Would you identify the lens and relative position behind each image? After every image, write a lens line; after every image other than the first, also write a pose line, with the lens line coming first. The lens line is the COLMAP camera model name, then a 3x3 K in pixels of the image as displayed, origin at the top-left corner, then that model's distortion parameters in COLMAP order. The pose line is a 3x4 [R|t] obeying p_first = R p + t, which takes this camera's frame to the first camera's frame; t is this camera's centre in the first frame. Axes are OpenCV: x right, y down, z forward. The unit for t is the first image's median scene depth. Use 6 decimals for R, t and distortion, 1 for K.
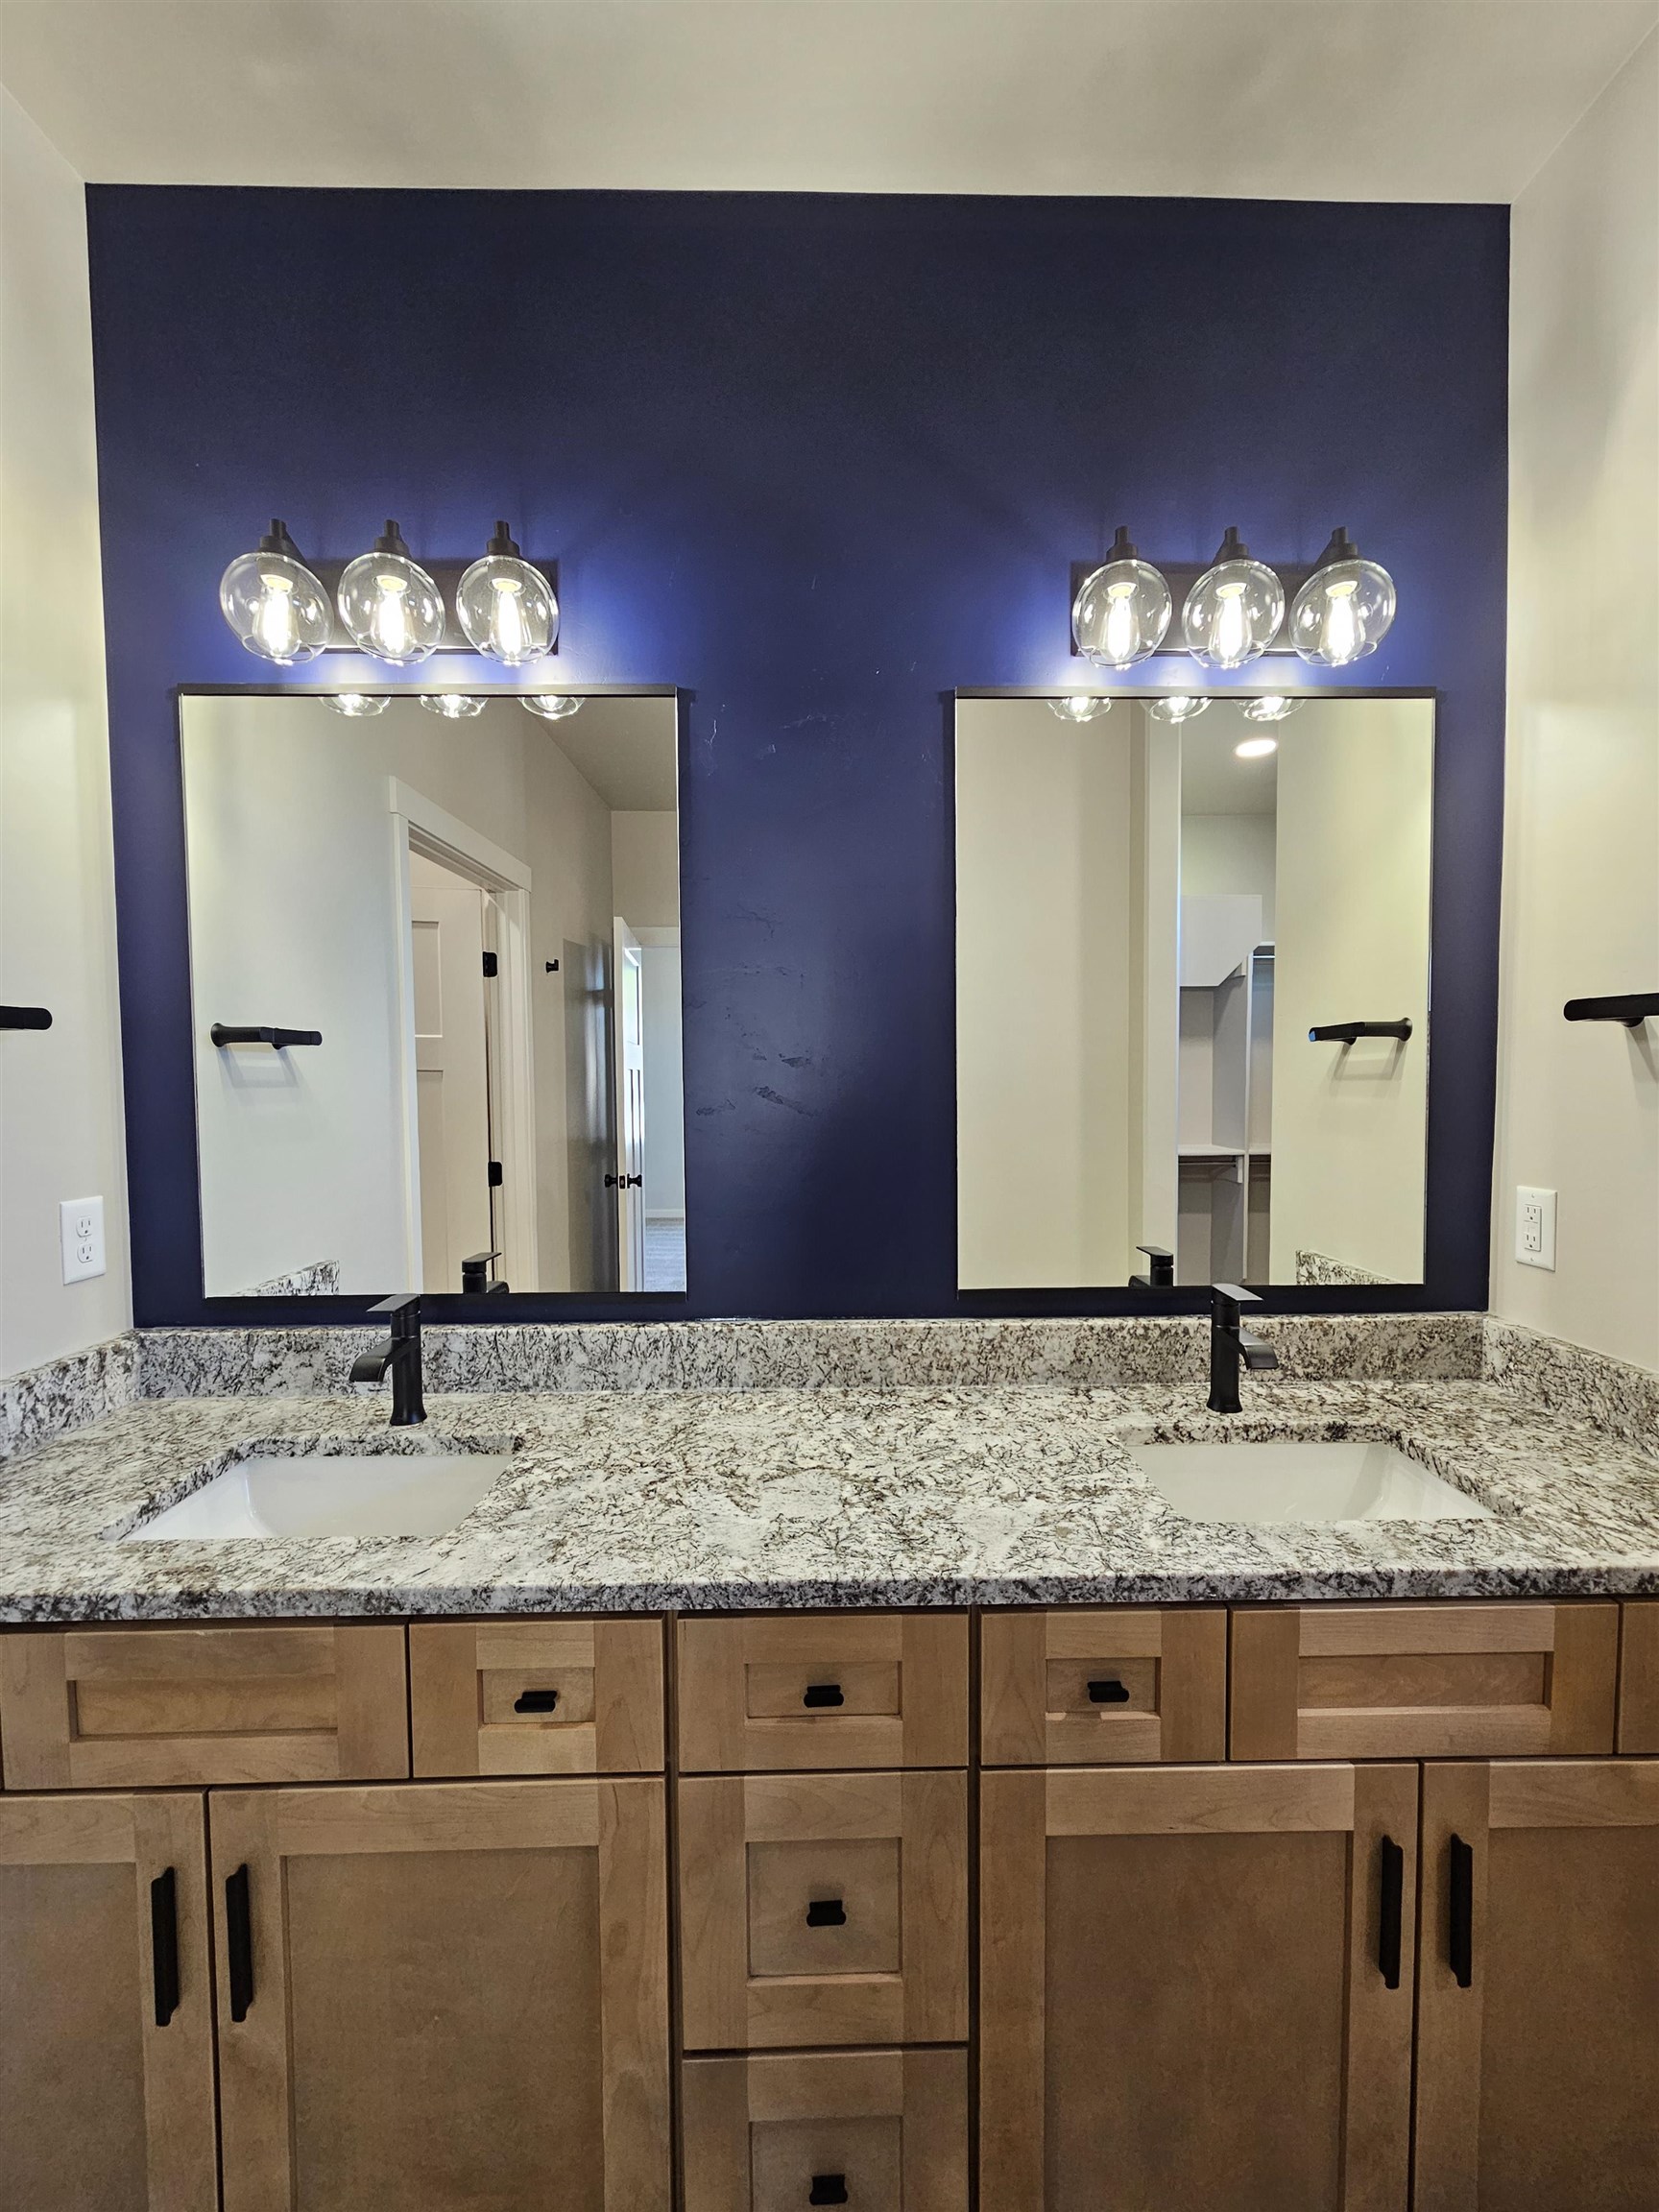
lens RADIAL K [[908.2, 0, 843.6], [0, 908.2, 1114.3], [0, 0, 1]] dist [-0.004849, 0.002011]
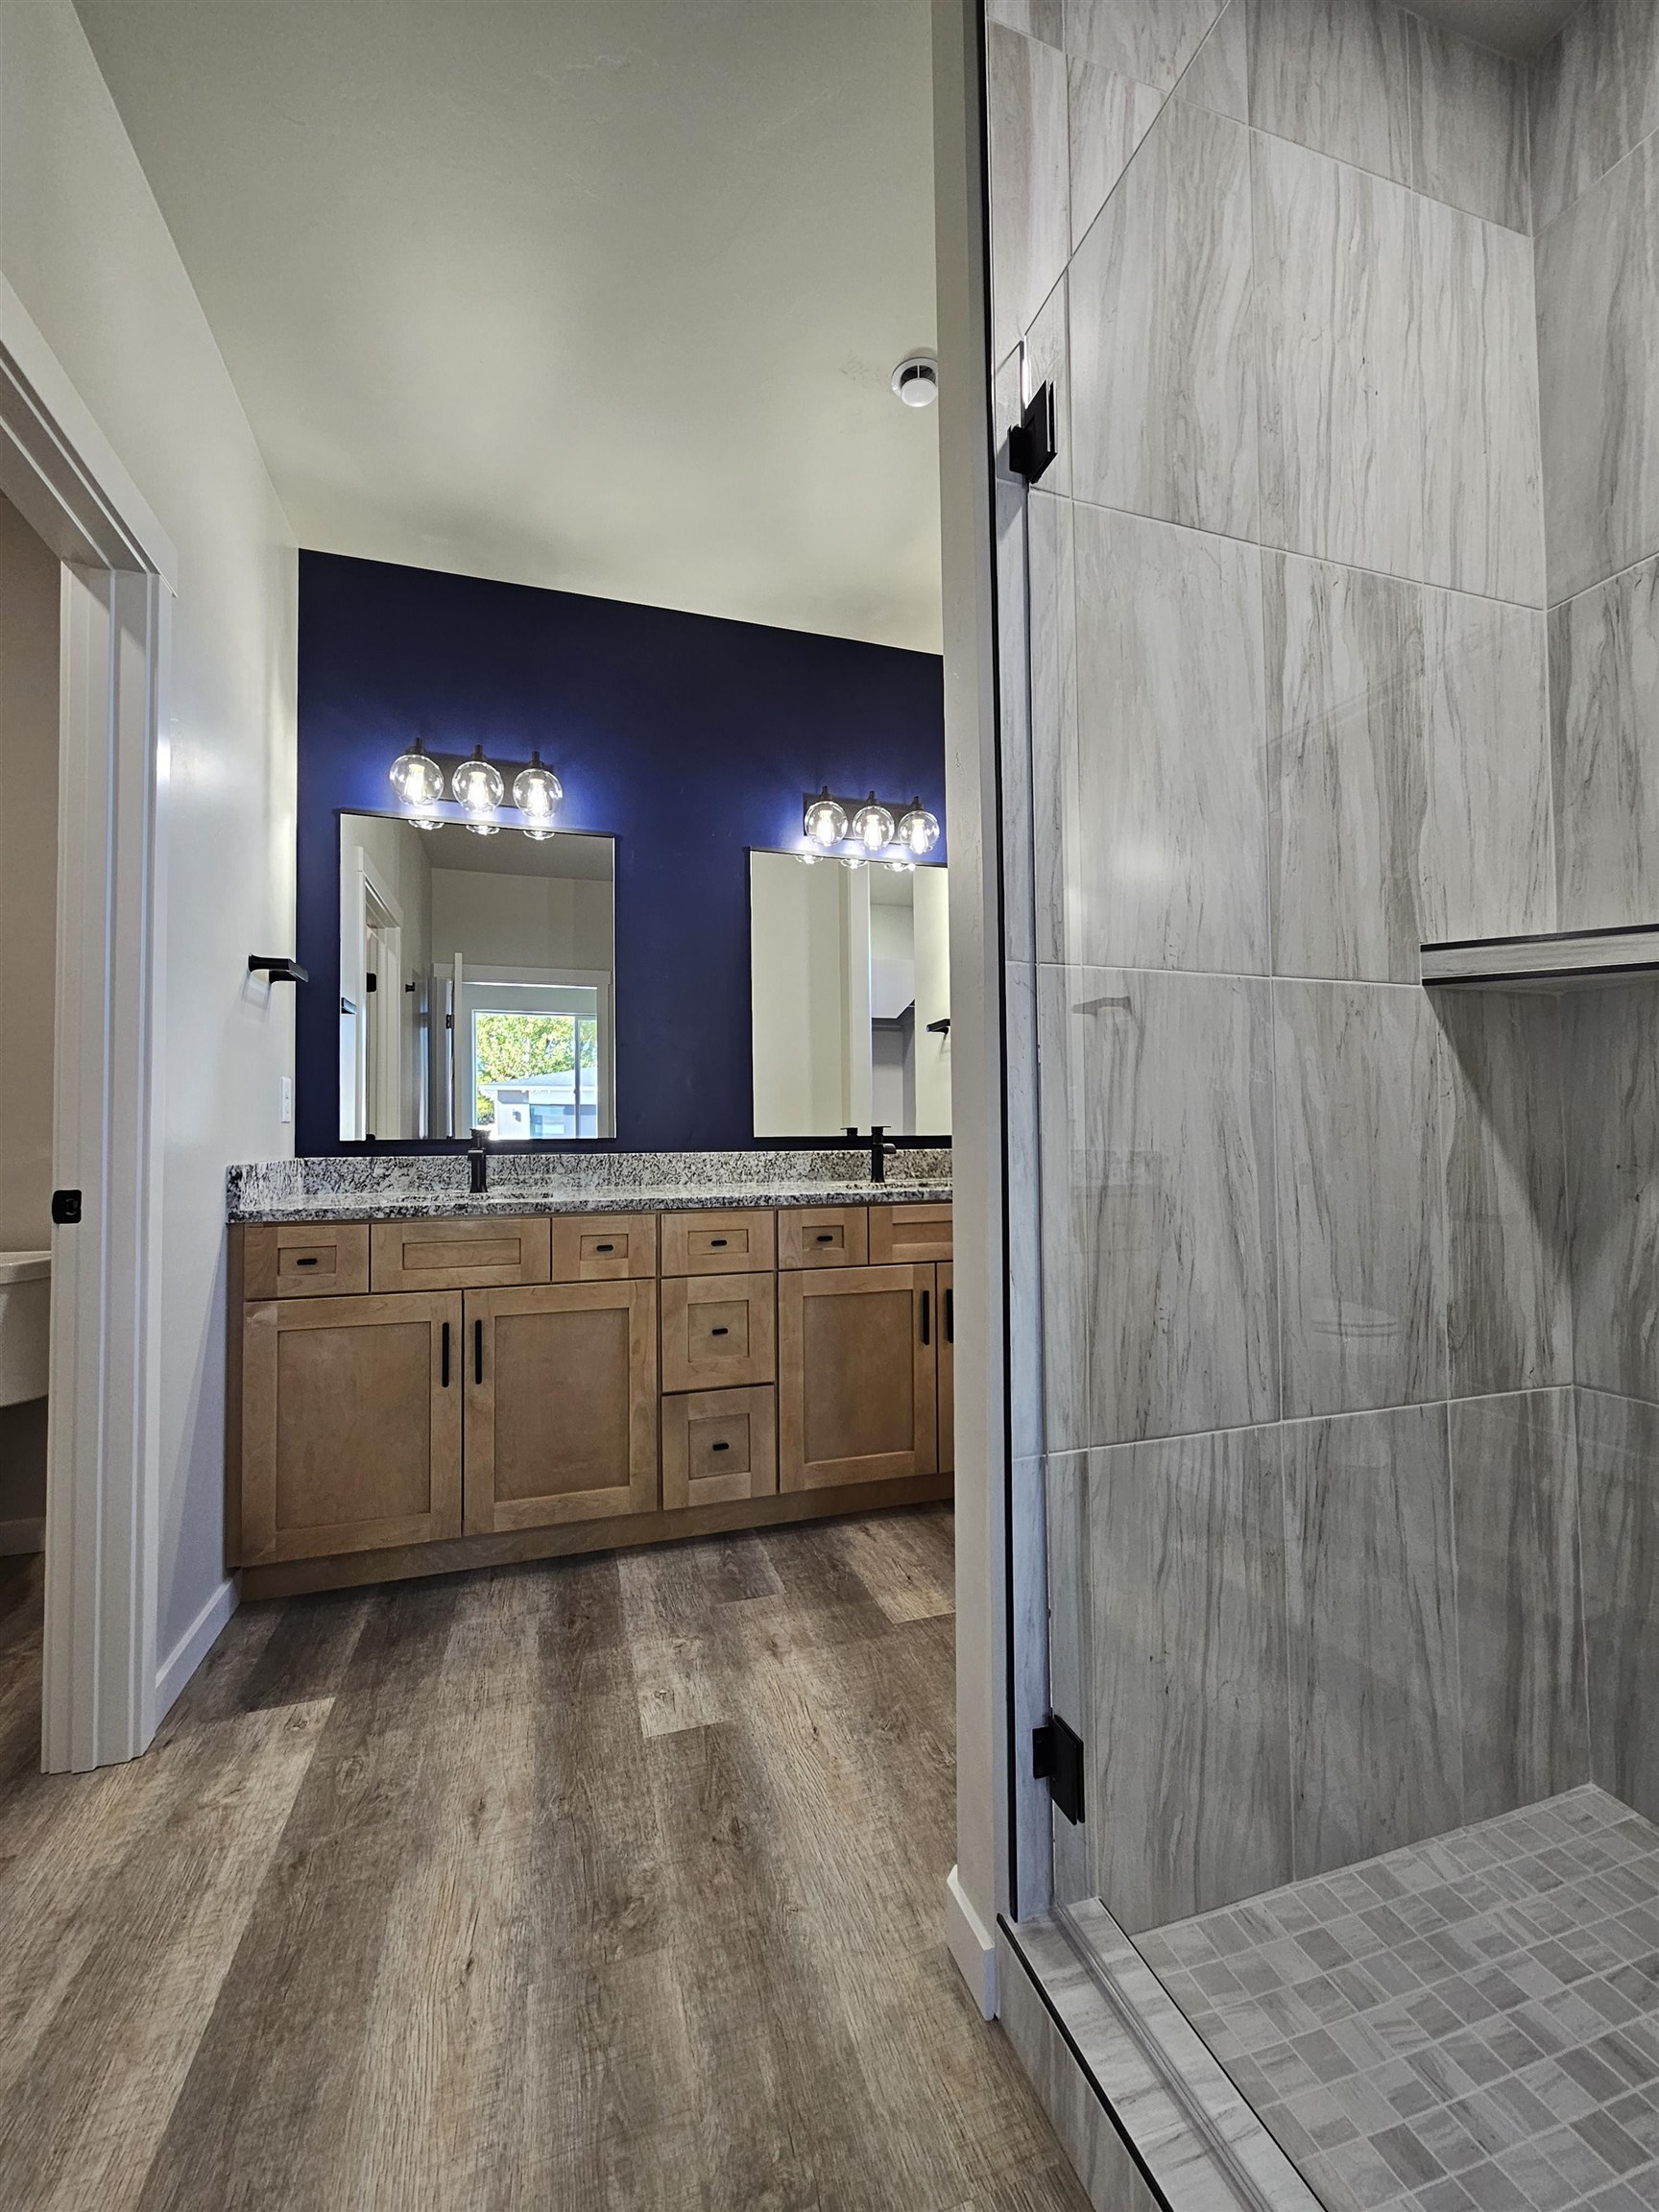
lens RADIAL K [[908.2, 0, 843.6], [0, 908.2, 1114.3], [0, 0, 1]] dist [-0.004849, 0.002011]
pose [[0.956960, 0.003879, 0.290192, -0.300138], [0.016552, 0.997554, -0.067917, 0.317828], [-0.289746, 0.069798, 0.954555, -1.103269]]
